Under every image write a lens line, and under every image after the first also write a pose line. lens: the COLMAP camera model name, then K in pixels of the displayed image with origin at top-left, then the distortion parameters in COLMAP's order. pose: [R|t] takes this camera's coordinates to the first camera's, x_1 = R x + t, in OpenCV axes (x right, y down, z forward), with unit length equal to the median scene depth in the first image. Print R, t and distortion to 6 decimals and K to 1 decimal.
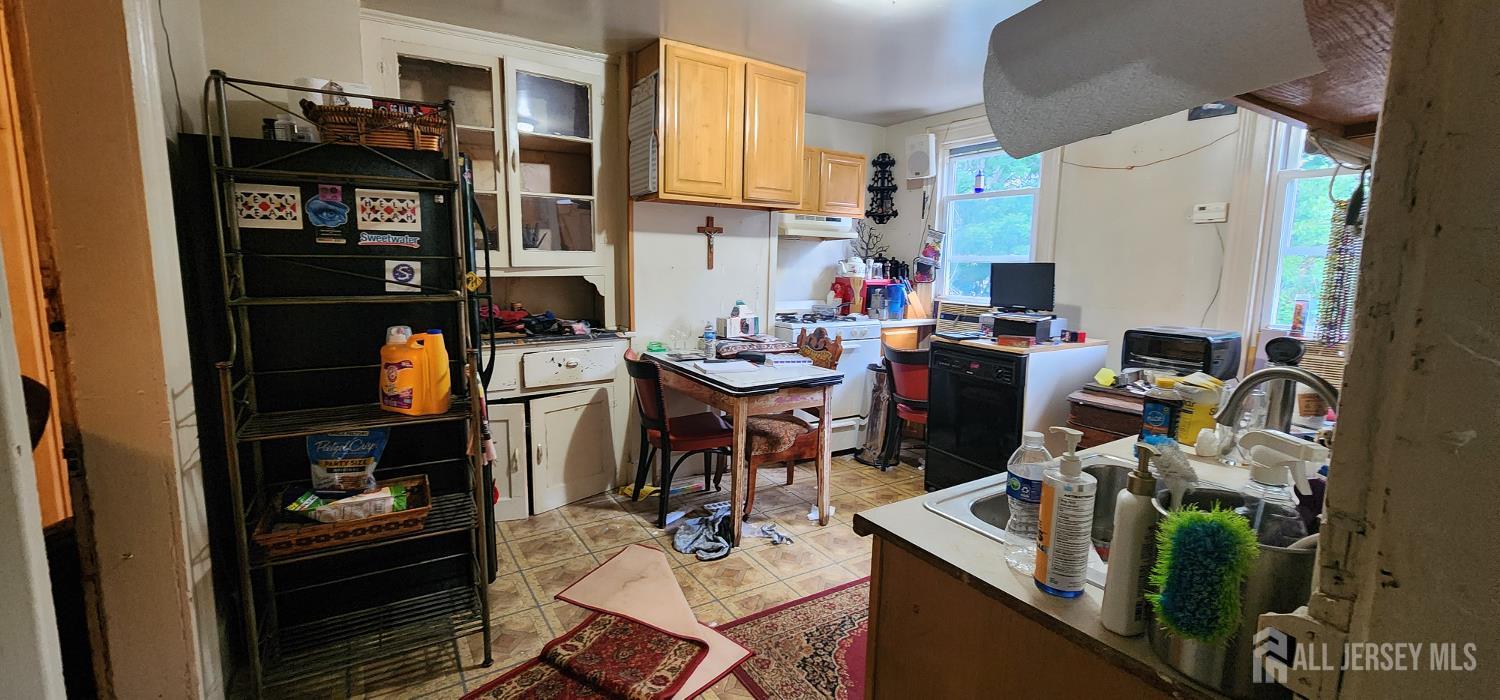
lens RADIAL K [[614.2, 0, 744.2], [0, 614.2, 342.8], [0, 0, 1]] dist [0.000103, 0.000174]
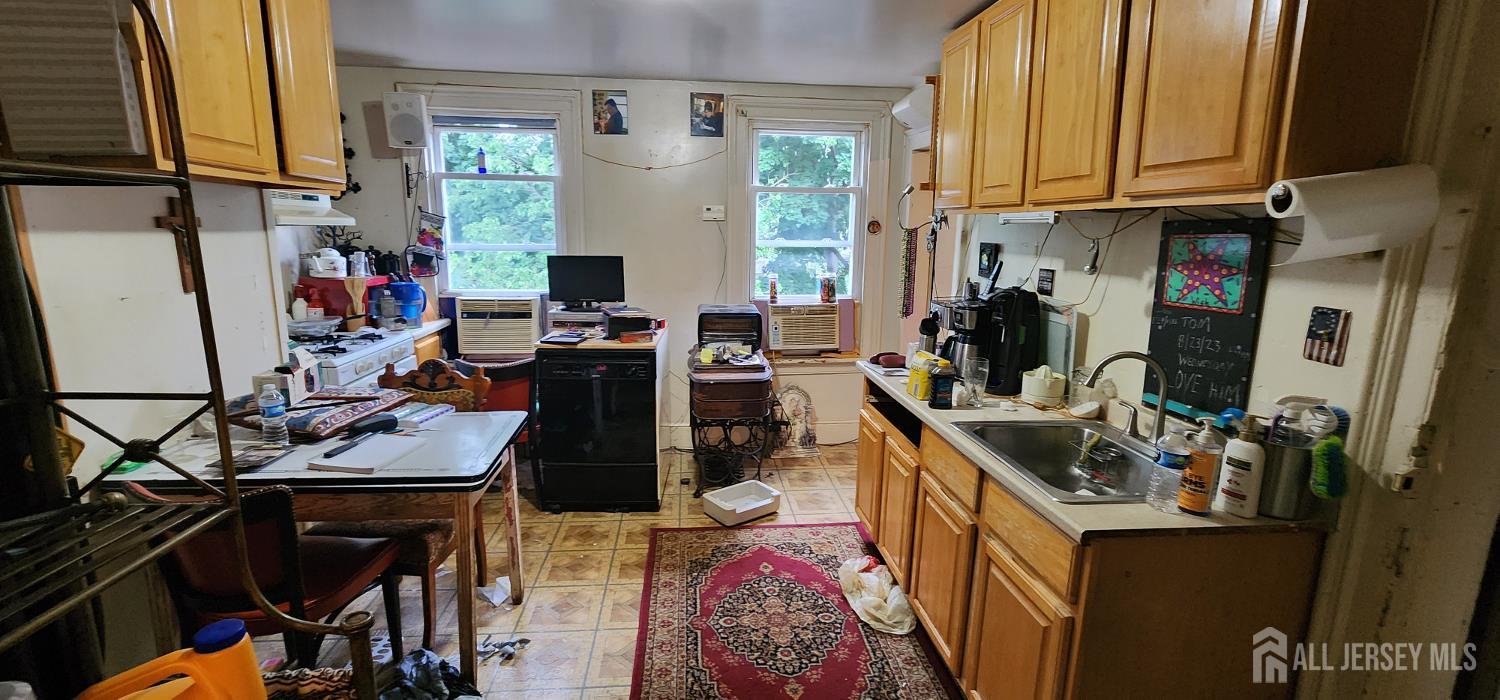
lens RADIAL K [[614.2, 0, 744.2], [0, 614.2, 342.8], [0, 0, 1]] dist [0.000103, 0.000174]
pose [[0.442842, -0.174665, 0.879422, -0.281002], [0.112937, 0.983896, 0.138545, -0.082382], [-0.889459, 0.037966, 0.455436, 0.262750]]
